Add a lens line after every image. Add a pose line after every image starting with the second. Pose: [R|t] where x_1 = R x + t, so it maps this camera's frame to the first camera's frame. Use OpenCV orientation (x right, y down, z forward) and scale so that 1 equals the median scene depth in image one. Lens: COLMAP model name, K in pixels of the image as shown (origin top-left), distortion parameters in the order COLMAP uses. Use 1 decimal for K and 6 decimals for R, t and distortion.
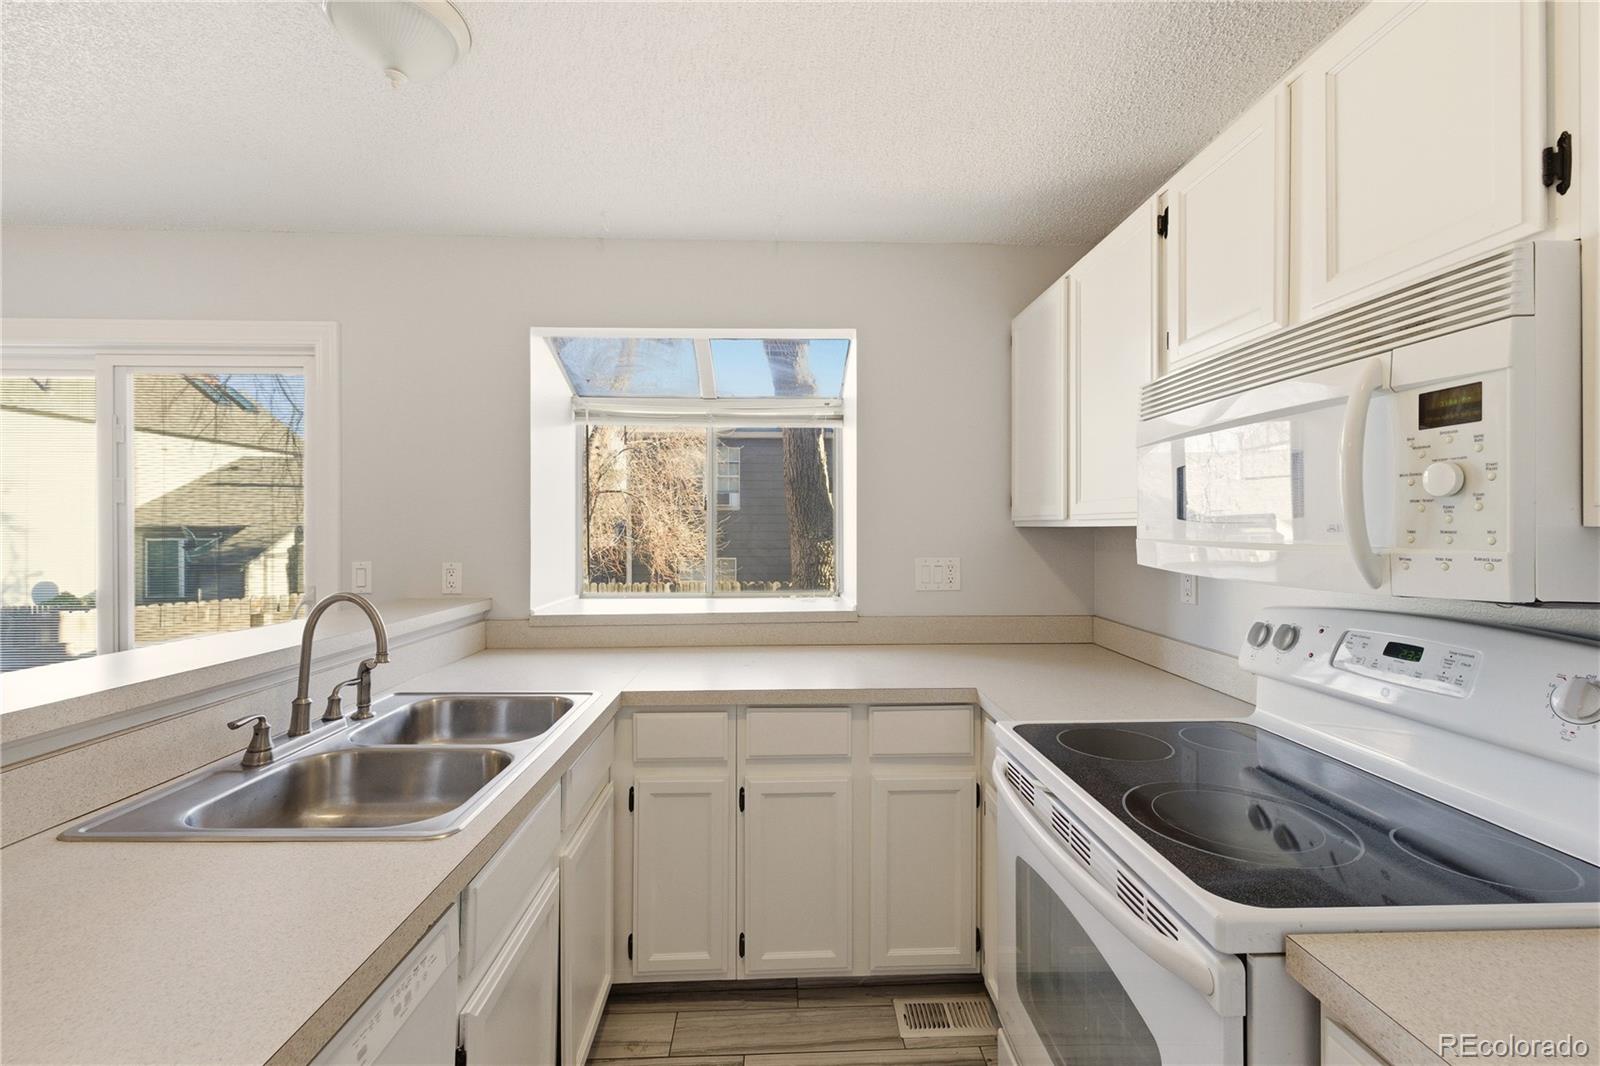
lens RADIAL K [[670.0, 0, 800.0], [0, 670.0, 533.0], [0, 0, 1]] dist [0.028028, -0.010949]
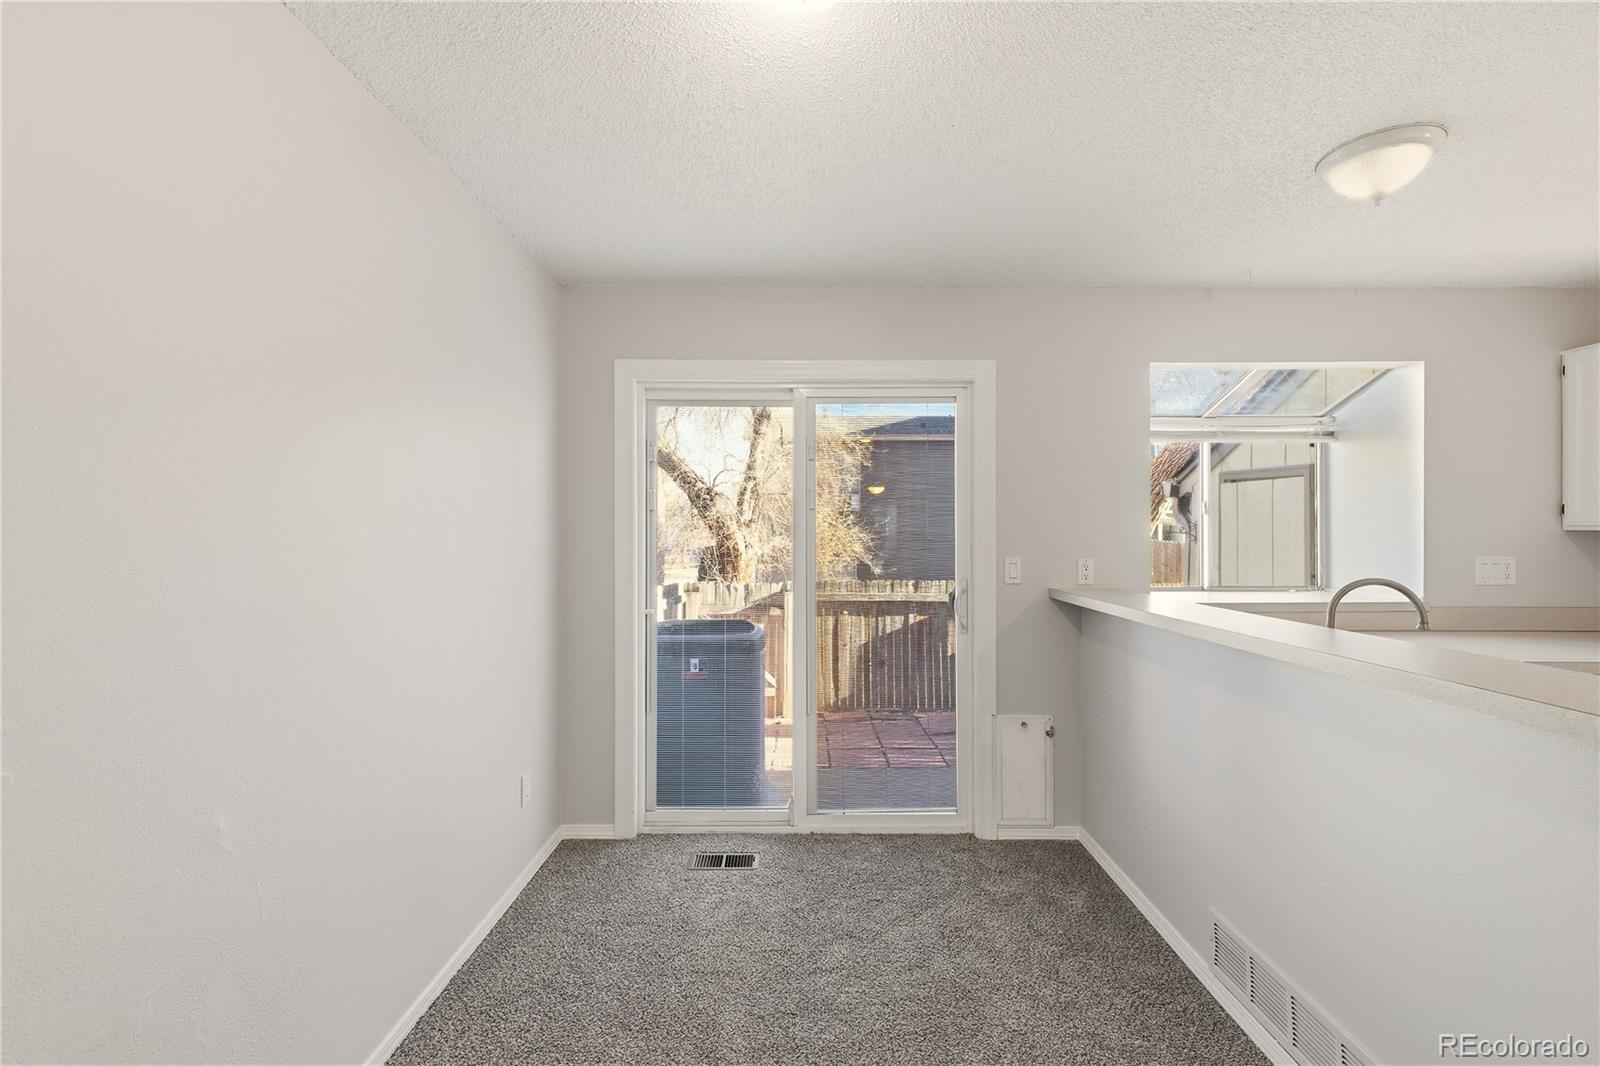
lens RADIAL K [[668.2, 0, 799.3], [0, 668.2, 529.0], [0, 0, 1]] dist [0.000663, -0.000070]
pose [[0.999385, 0.001926, -0.035010, -1.305570], [-0.002117, 0.999983, -0.005441, -0.003159], [0.034999, 0.005511, 0.999372, -0.272103]]
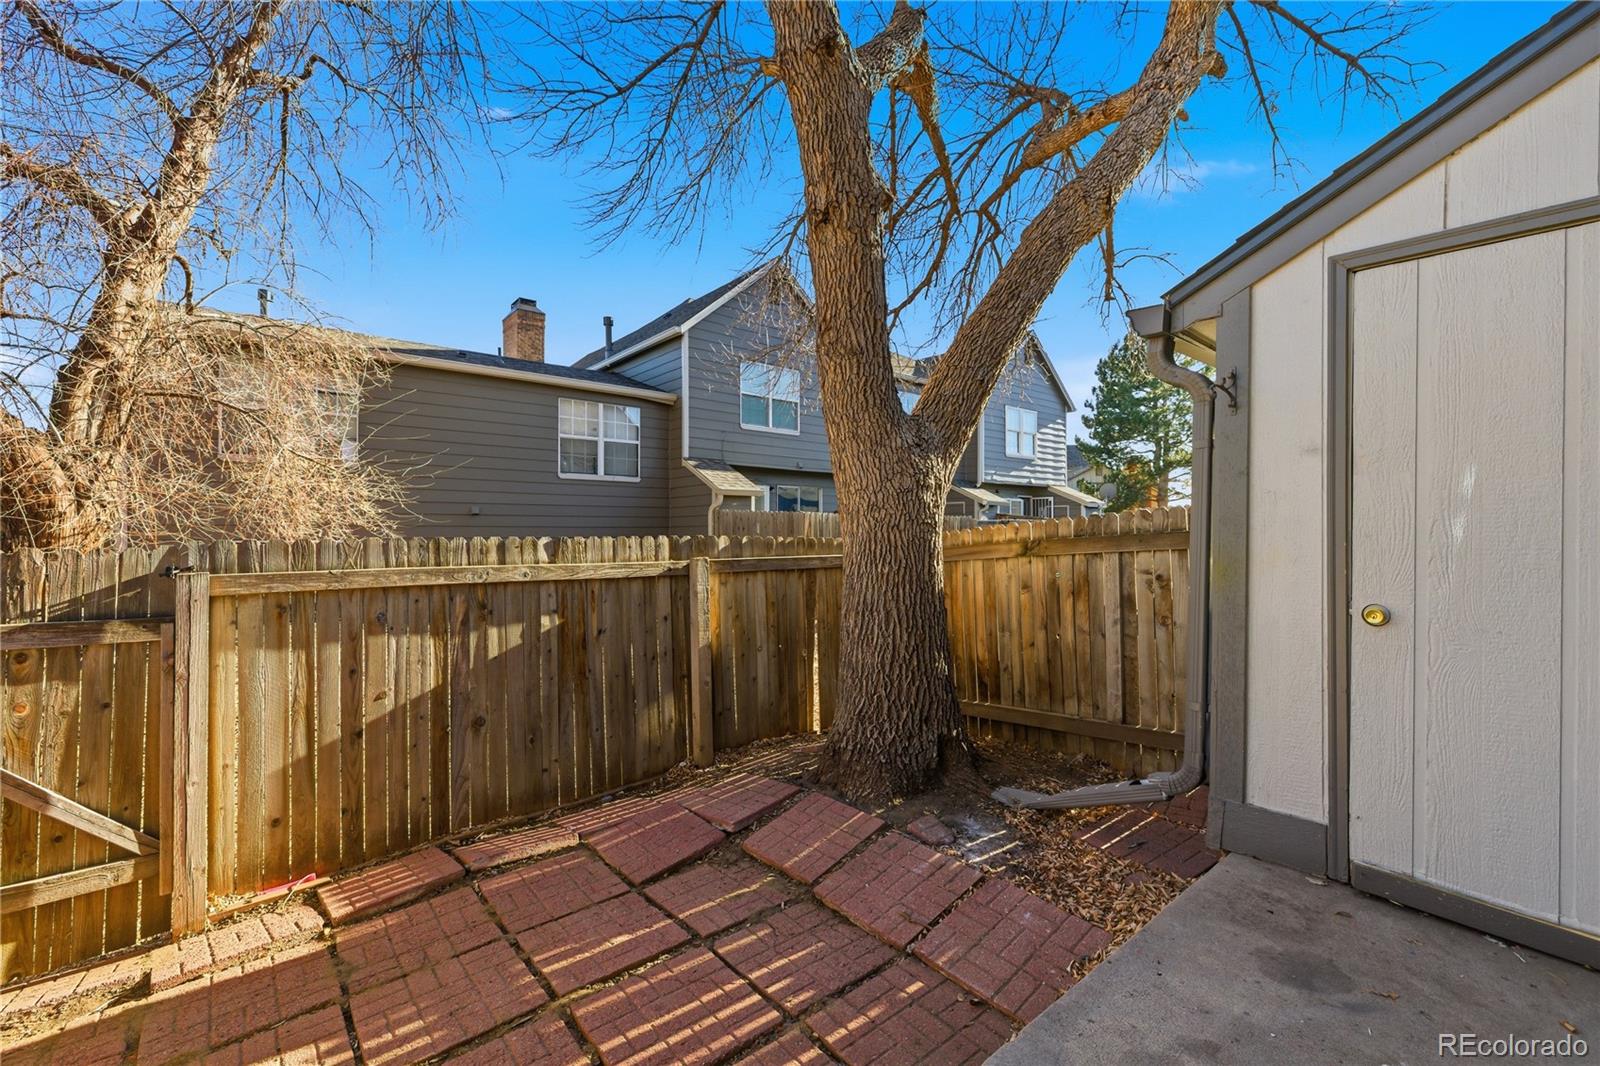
lens RADIAL K [[679.5, 0, 799.8], [0, 679.5, 516.1], [0, 0, 1]] dist [0.000975, -0.000067]
pose [[0.788233, 0.013307, 0.615233, -1.387489], [0.002501, 0.999689, -0.024825, 0.276732], [-0.615372, 0.021107, 0.787954, 1.843337]]
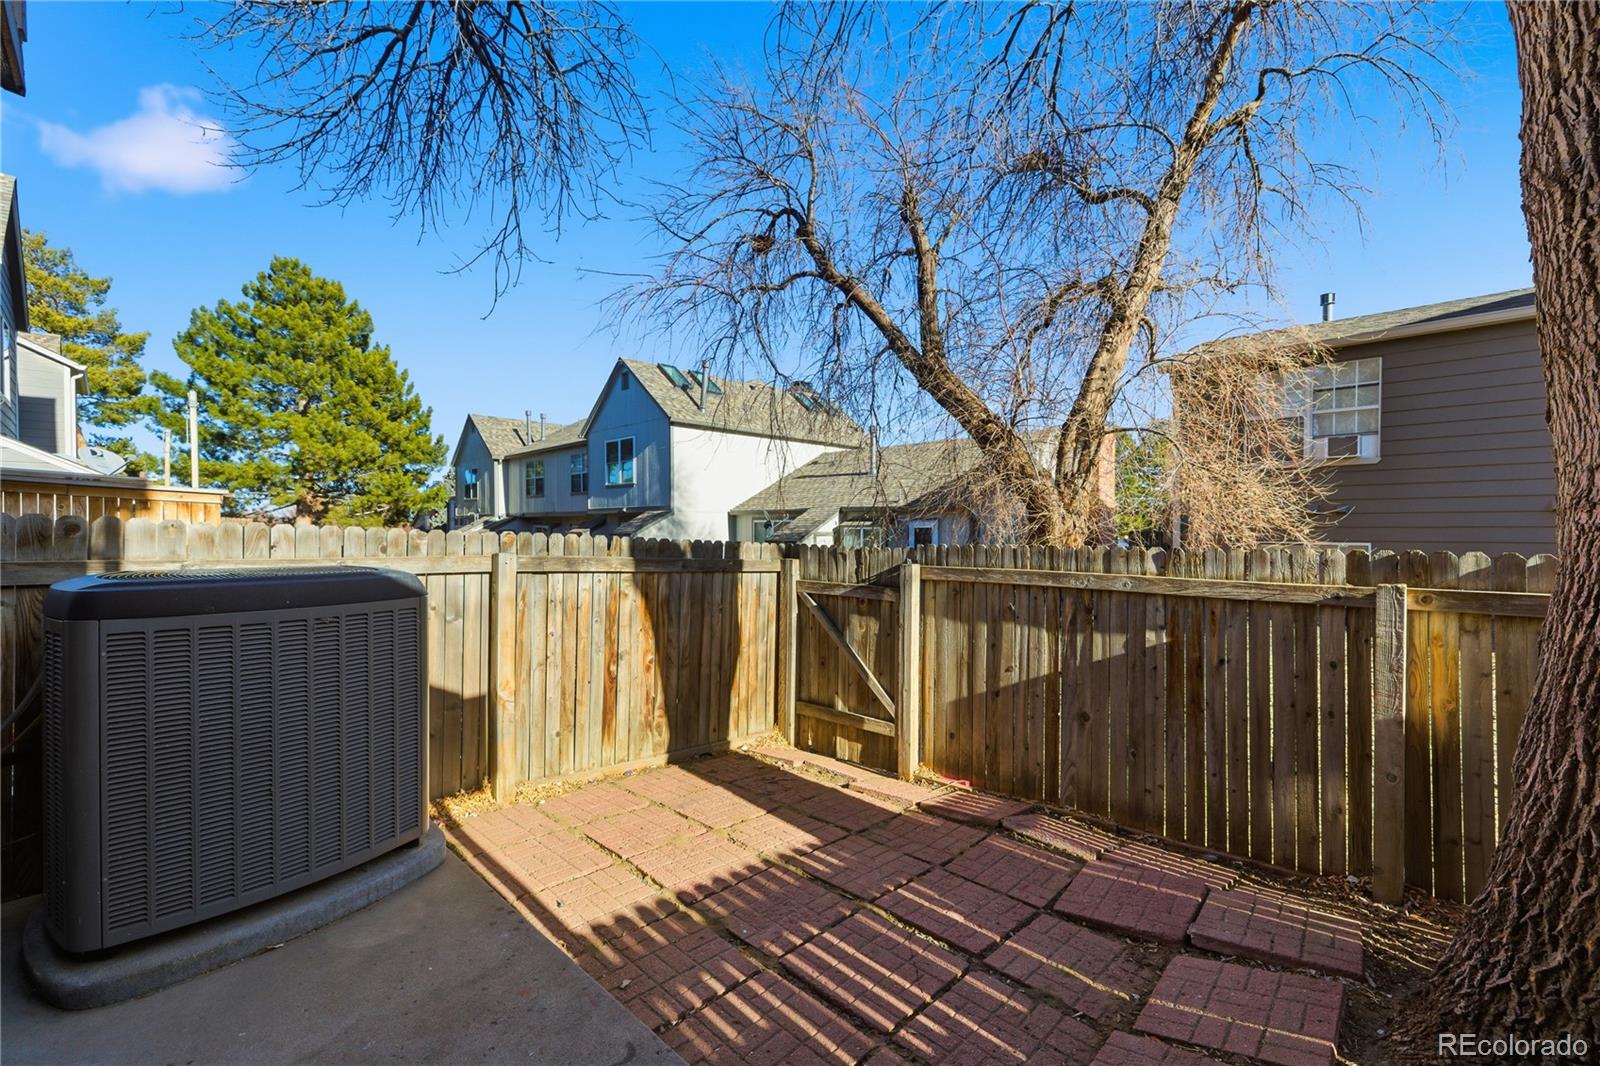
lens RADIAL K [[668.2, 0, 799.3], [0, 668.2, 529.0], [0, 0, 1]] dist [0.000663, -0.000070]
pose [[0.685856, -0.001653, -0.727736, -0.097992], [-0.002461, 0.999986, -0.004591, 0.247204], [0.727733, 0.004939, 0.685842, 1.886926]]
